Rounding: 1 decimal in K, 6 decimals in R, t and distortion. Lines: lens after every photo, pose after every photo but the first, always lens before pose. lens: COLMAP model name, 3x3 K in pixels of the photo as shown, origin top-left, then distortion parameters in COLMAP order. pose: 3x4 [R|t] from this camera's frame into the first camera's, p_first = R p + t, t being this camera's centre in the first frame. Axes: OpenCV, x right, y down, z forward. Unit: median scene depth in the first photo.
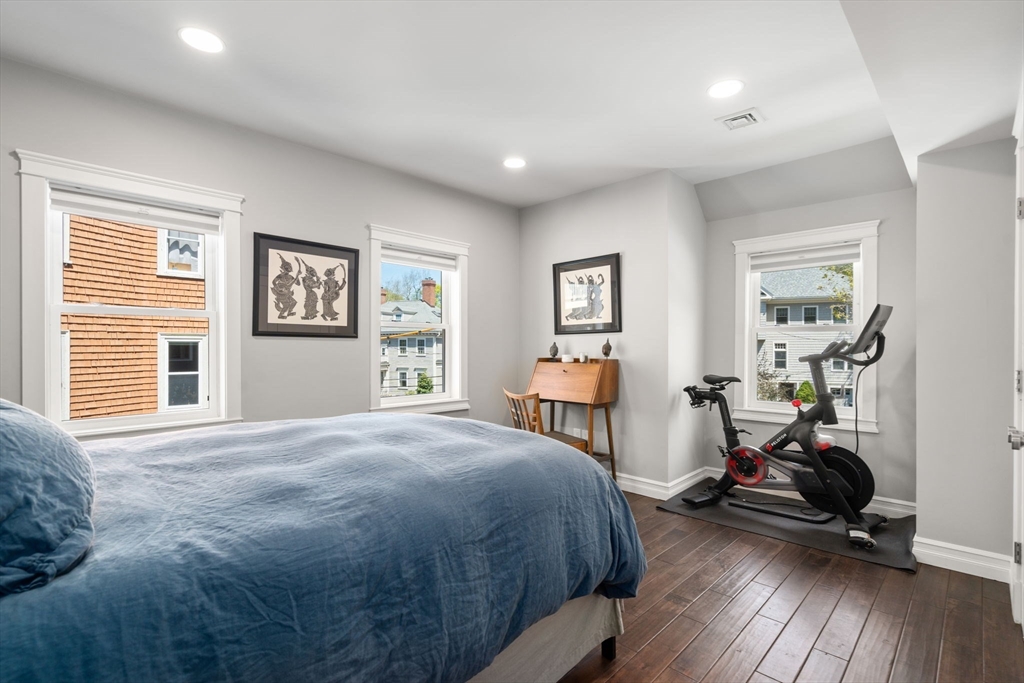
lens RADIAL K [[463.8, 0, 512.0], [0, 463.8, 341.5], [0, 0, 1]] dist [-0.001240, -0.000104]
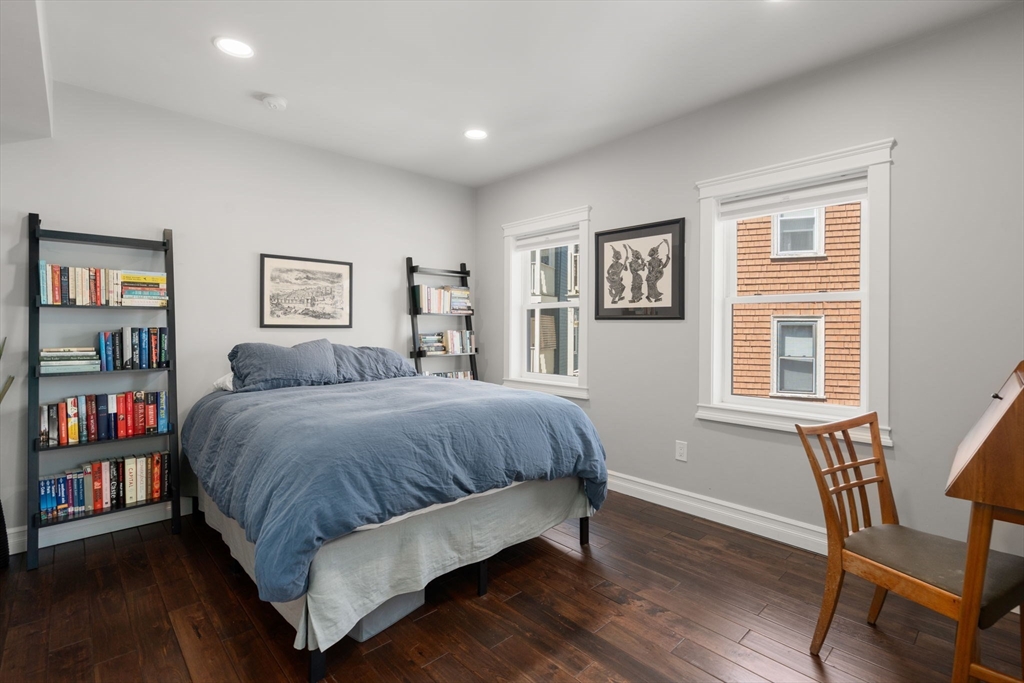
lens RADIAL K [[463.8, 0, 512.0], [0, 463.8, 341.5], [0, 0, 1]] dist [-0.001240, -0.000104]
pose [[-0.018209, 0.029882, -0.999388, 0.585915], [0.005889, 0.999539, 0.029779, 0.006710], [0.999817, -0.005343, -0.018377, 0.734002]]
